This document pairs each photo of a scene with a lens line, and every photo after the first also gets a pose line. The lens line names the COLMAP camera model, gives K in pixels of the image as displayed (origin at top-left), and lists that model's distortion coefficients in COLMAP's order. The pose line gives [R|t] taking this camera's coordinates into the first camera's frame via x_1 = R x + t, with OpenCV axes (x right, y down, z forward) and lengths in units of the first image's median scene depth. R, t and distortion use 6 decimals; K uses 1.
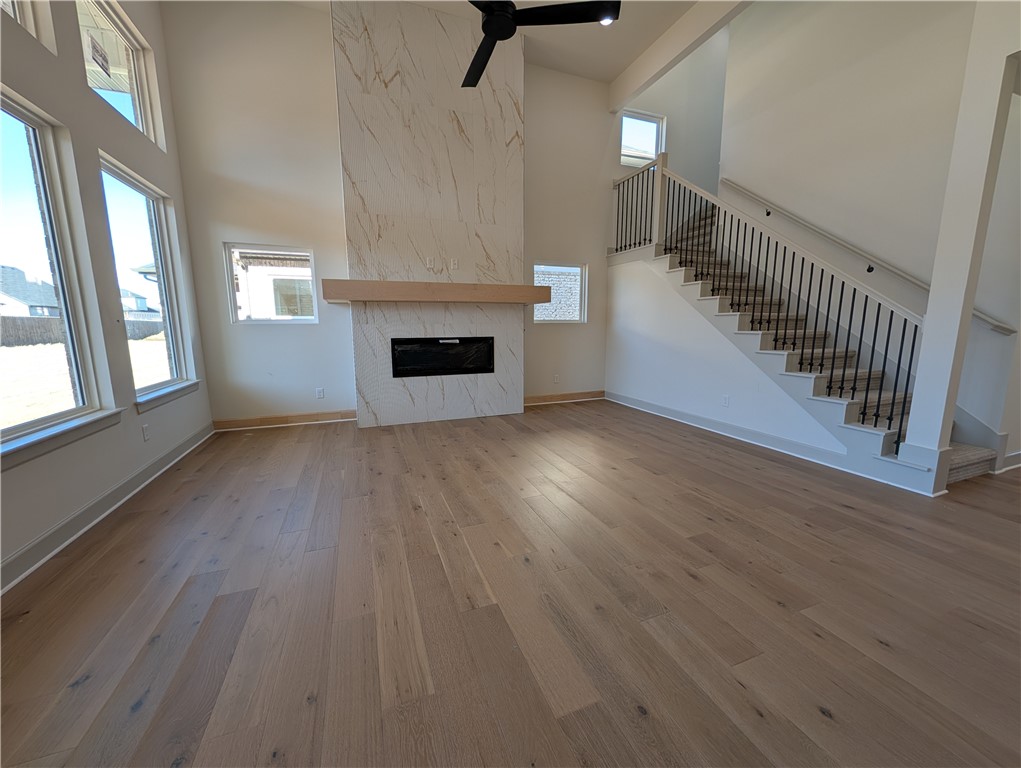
lens RADIAL K [[392.0, 0, 510.5], [0, 392.0, 384.0], [0, 0, 1]] dist [0.001932, -0.000122]
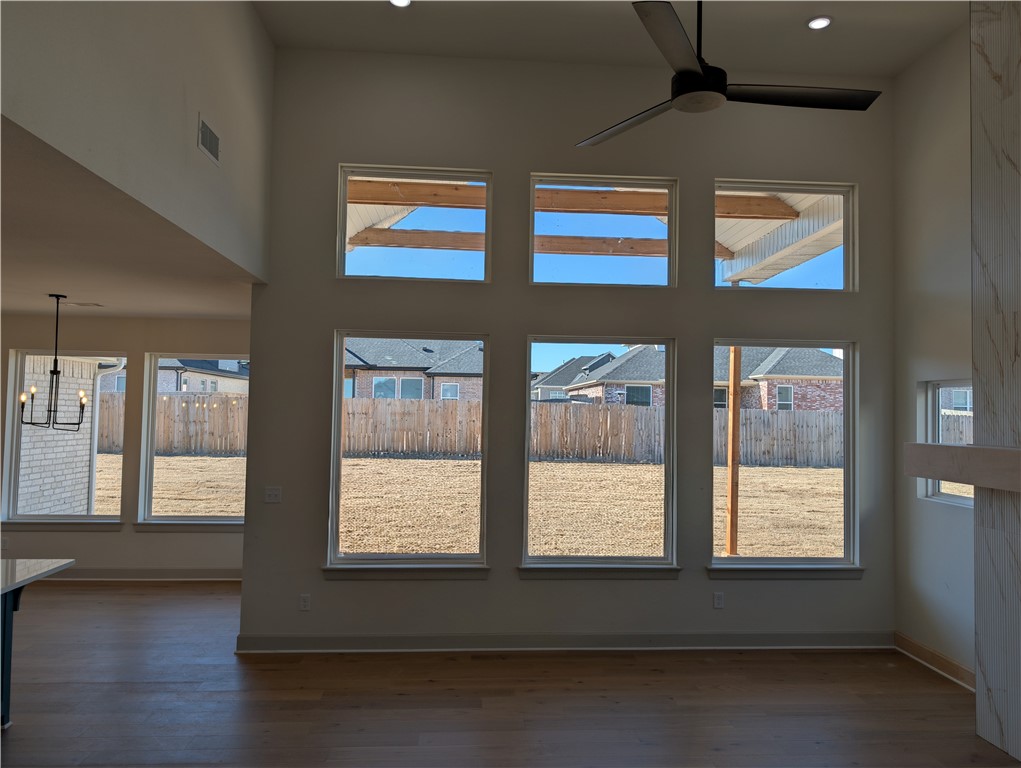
lens RADIAL K [[727.5, 0, 510.5], [0, 727.5, 384.0], [0, 0, 1]] dist [-0.001457, -0.001801]
pose [[-0.301254, -0.039122, -0.952741, 0.675729], [-0.160963, 0.986906, 0.010371, -0.236419], [0.939860, 0.156481, -0.303607, 0.656872]]
